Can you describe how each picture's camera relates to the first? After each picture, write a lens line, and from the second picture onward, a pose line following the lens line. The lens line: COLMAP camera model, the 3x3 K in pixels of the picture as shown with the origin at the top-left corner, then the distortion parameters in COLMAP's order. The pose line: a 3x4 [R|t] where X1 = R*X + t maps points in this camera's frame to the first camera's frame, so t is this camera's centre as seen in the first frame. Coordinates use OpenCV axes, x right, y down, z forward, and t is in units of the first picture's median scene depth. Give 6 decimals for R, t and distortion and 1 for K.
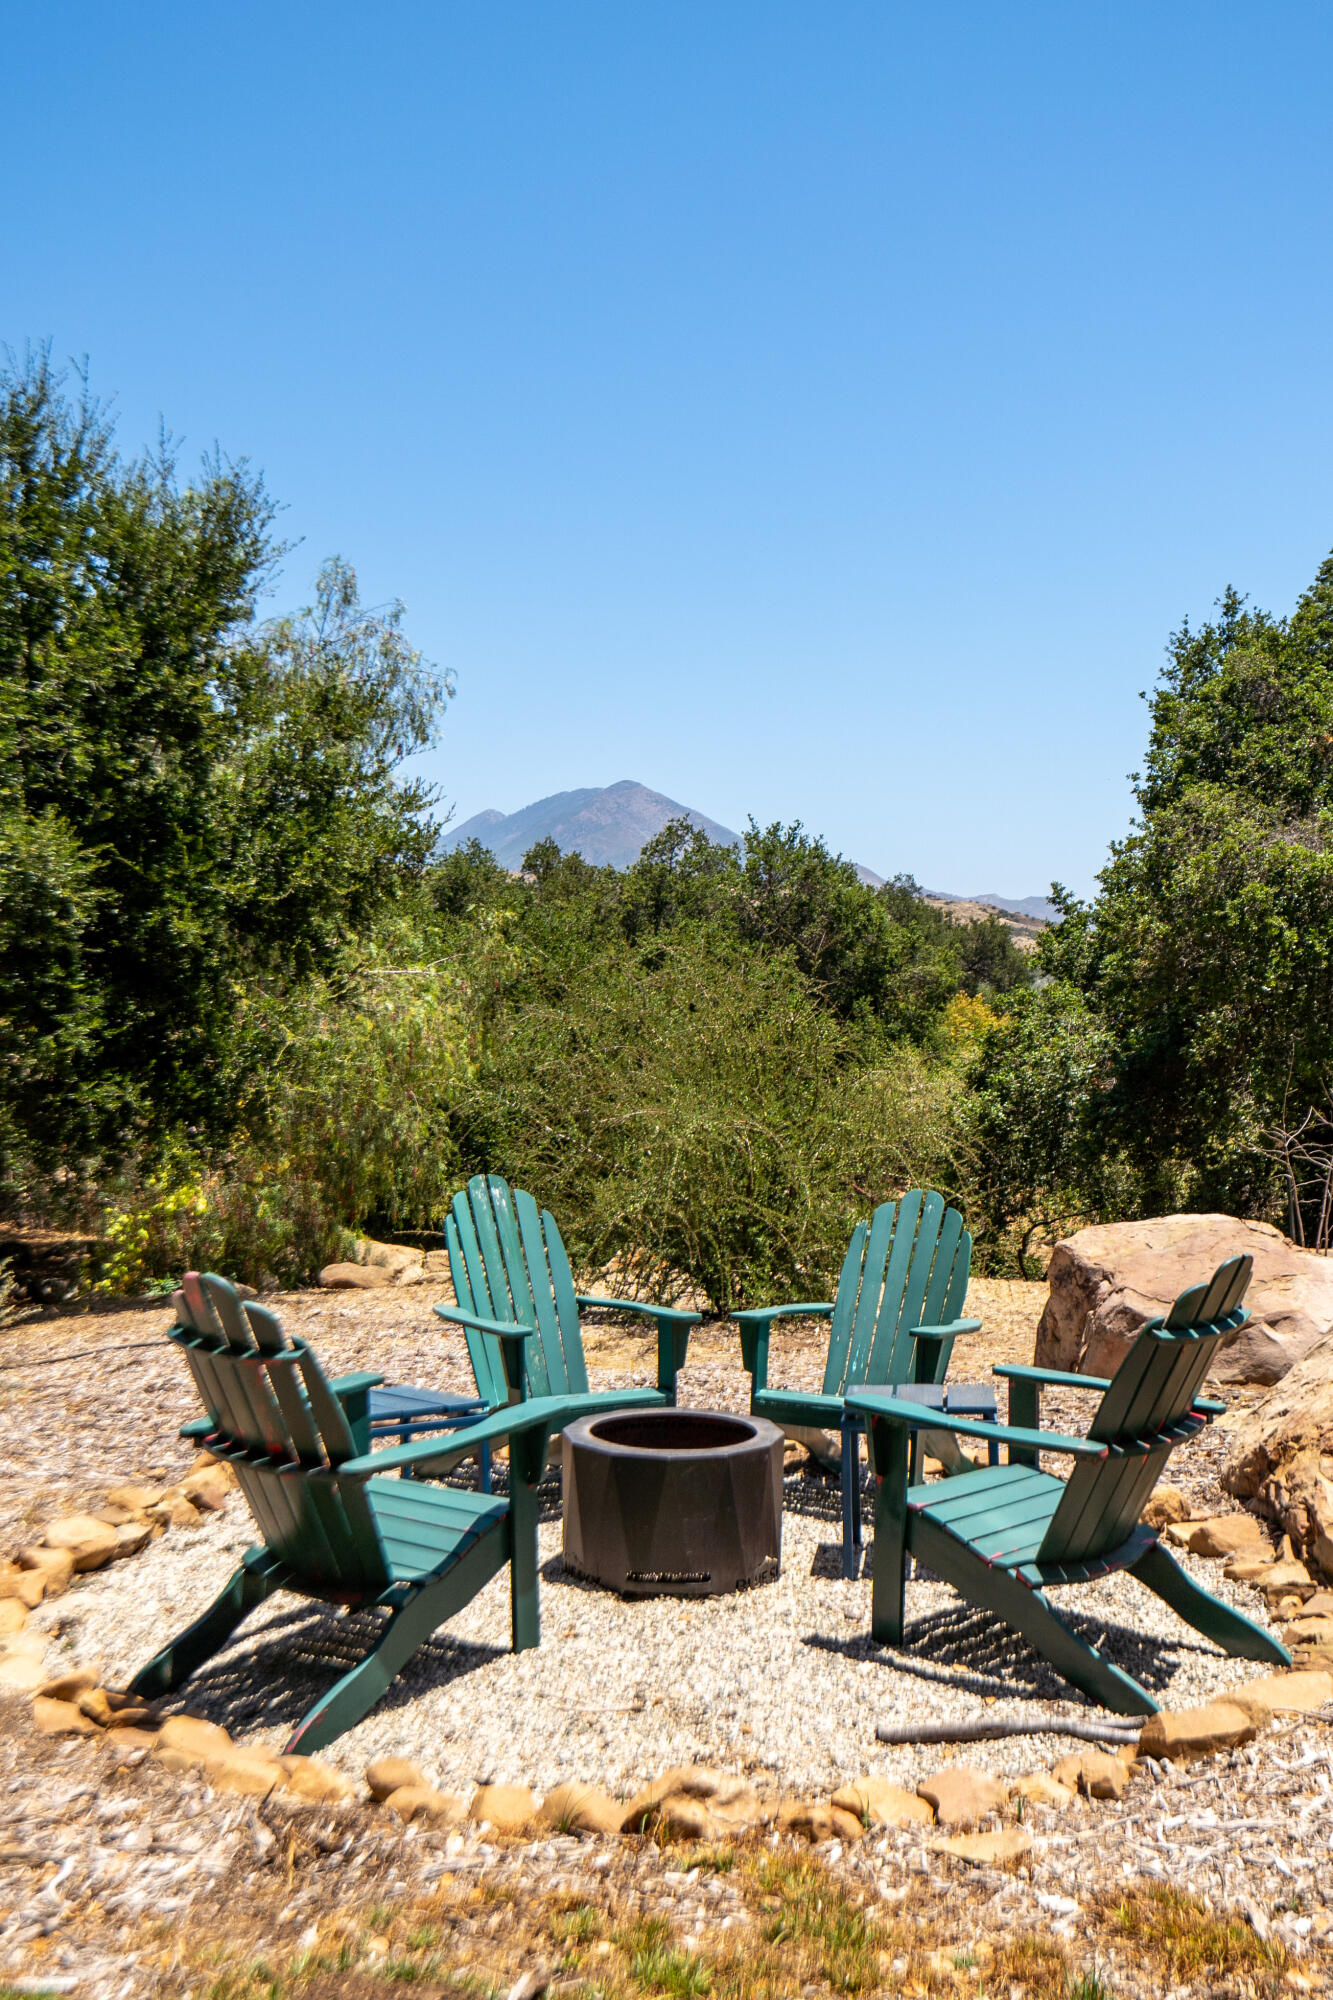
lens RADIAL K [[2080.2, 0, 666.7], [0, 2080.2, 999.2], [0, 0, 1]] dist [-0.046511, 0.000000]
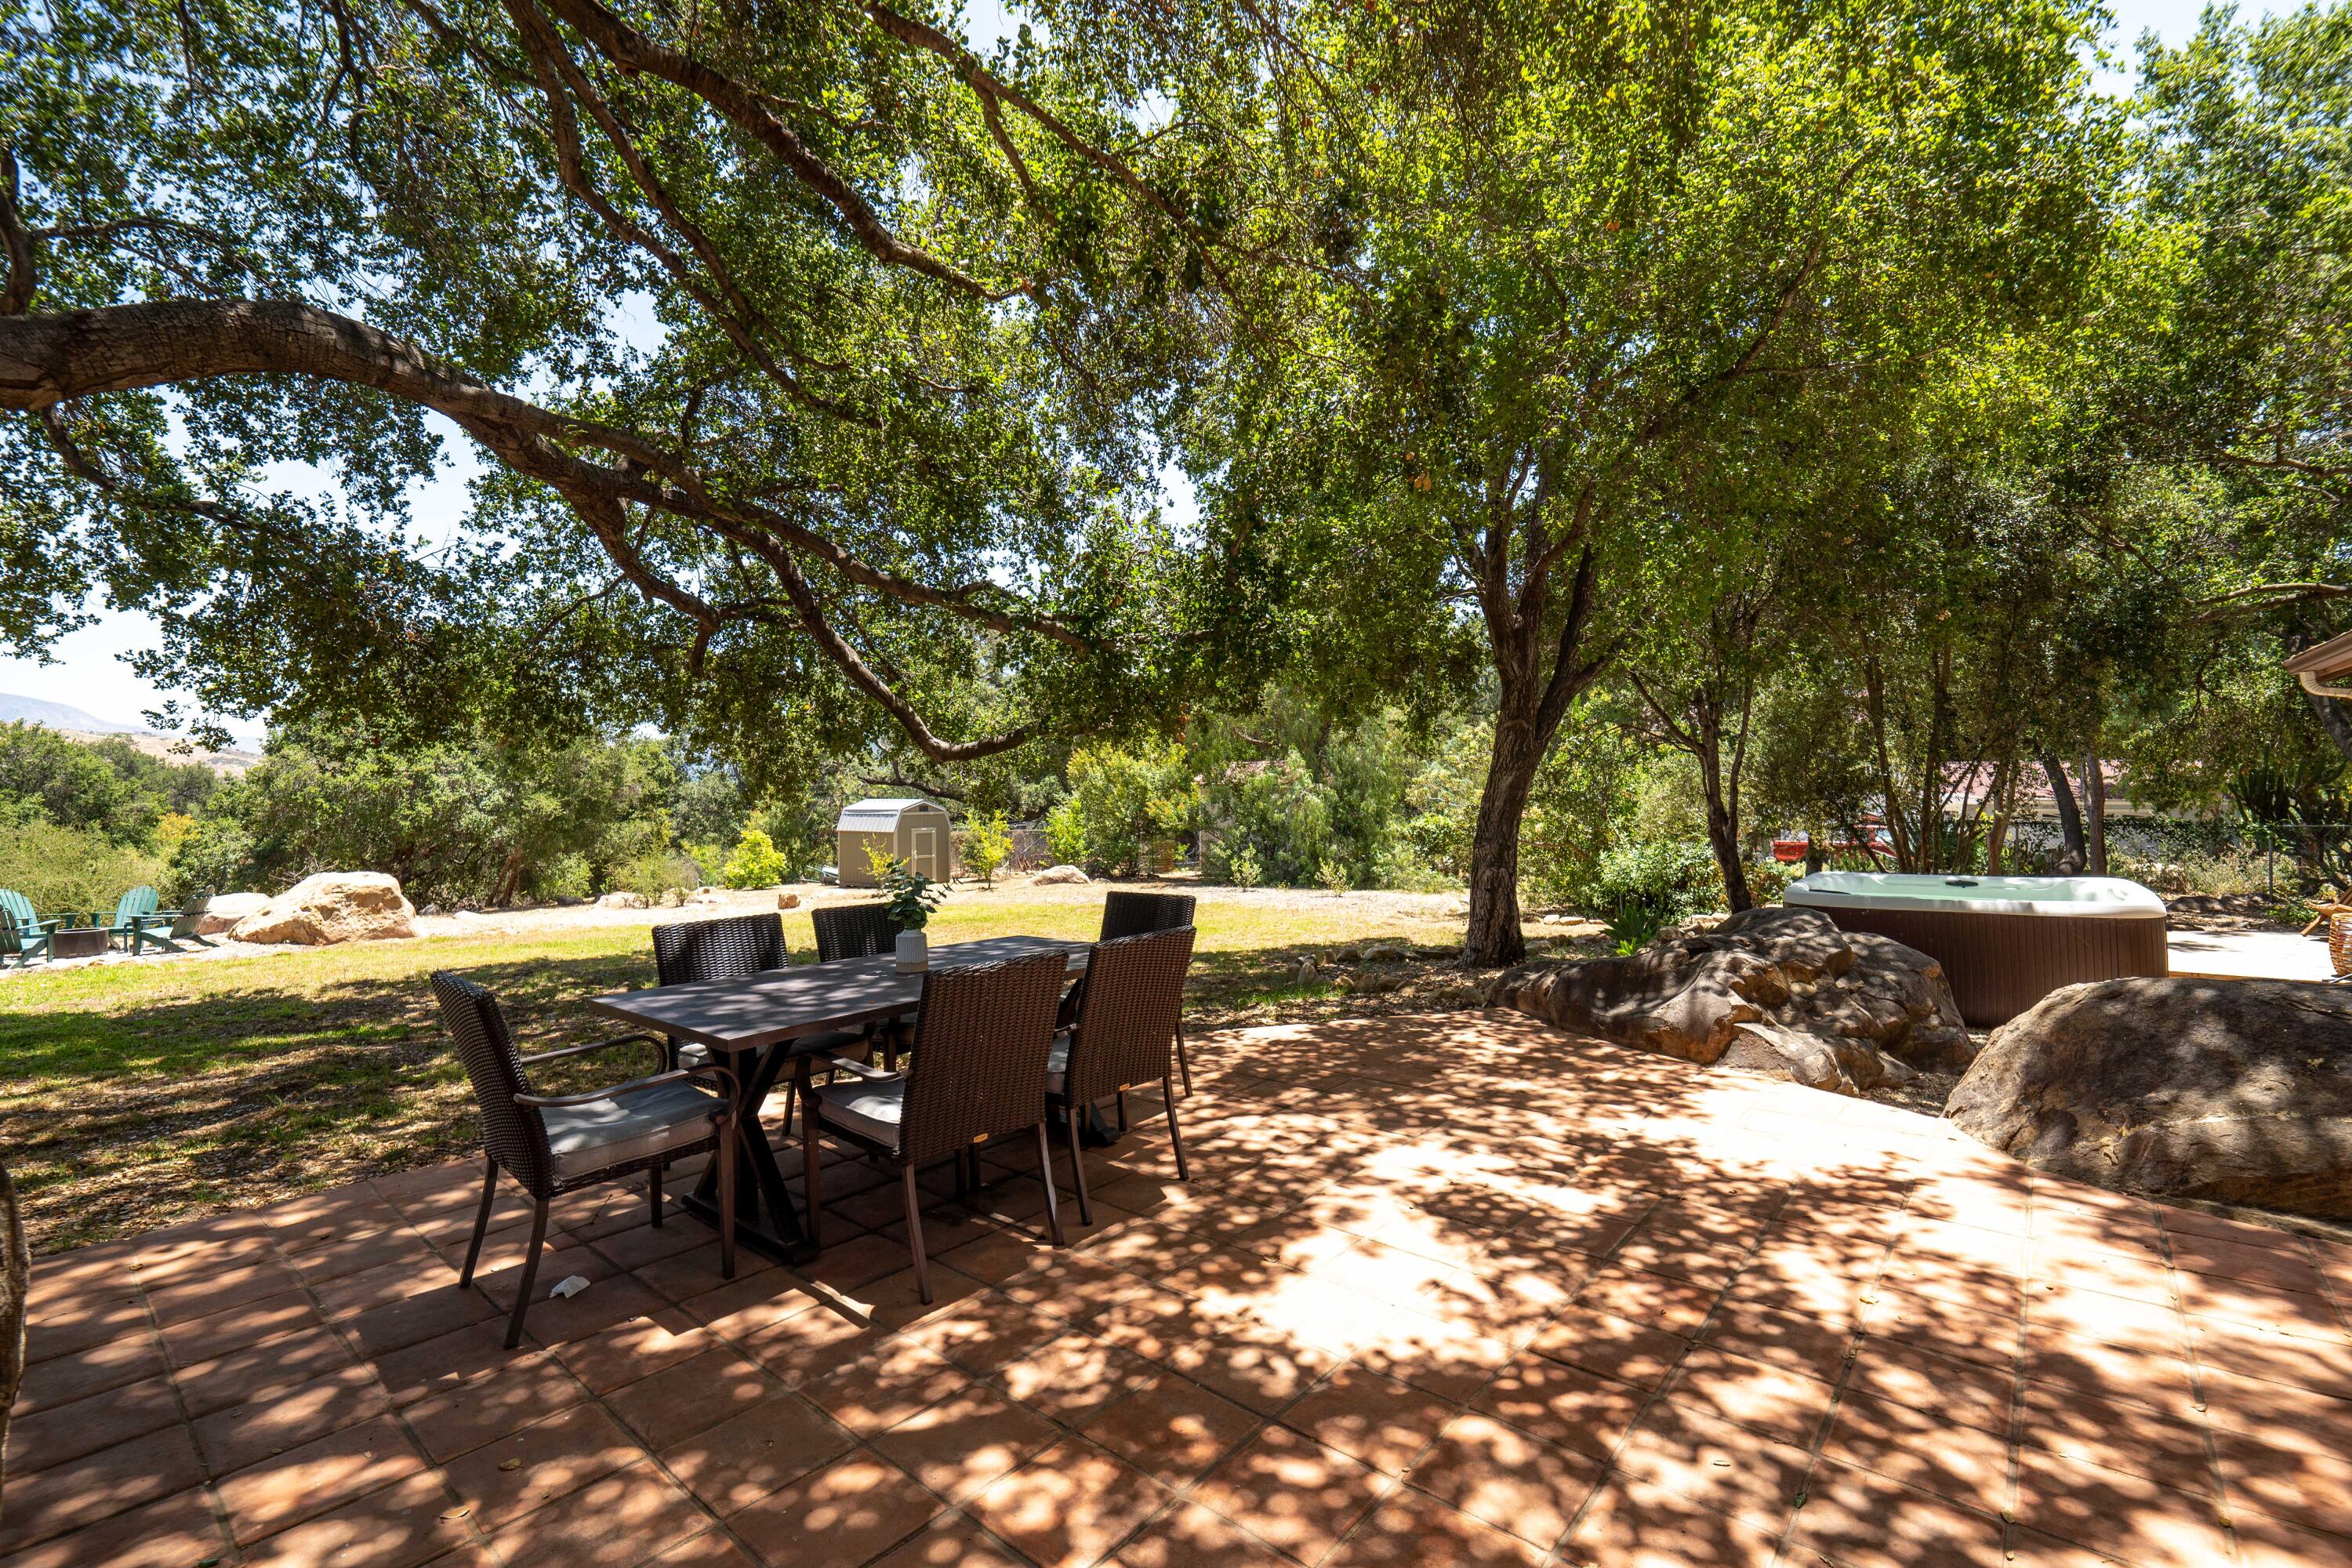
lens RADIAL K [[1059.2, 0, 1179.2], [0, 1059.2, 789.8], [0, 0, 1]] dist [0.002180, 0.000342]
pose [[0.621435, 0.010919, 0.783390, -0.070622], [0.002381, 0.999872, -0.015825, -0.017409], [-0.783462, 0.011699, 0.621329, -0.524521]]
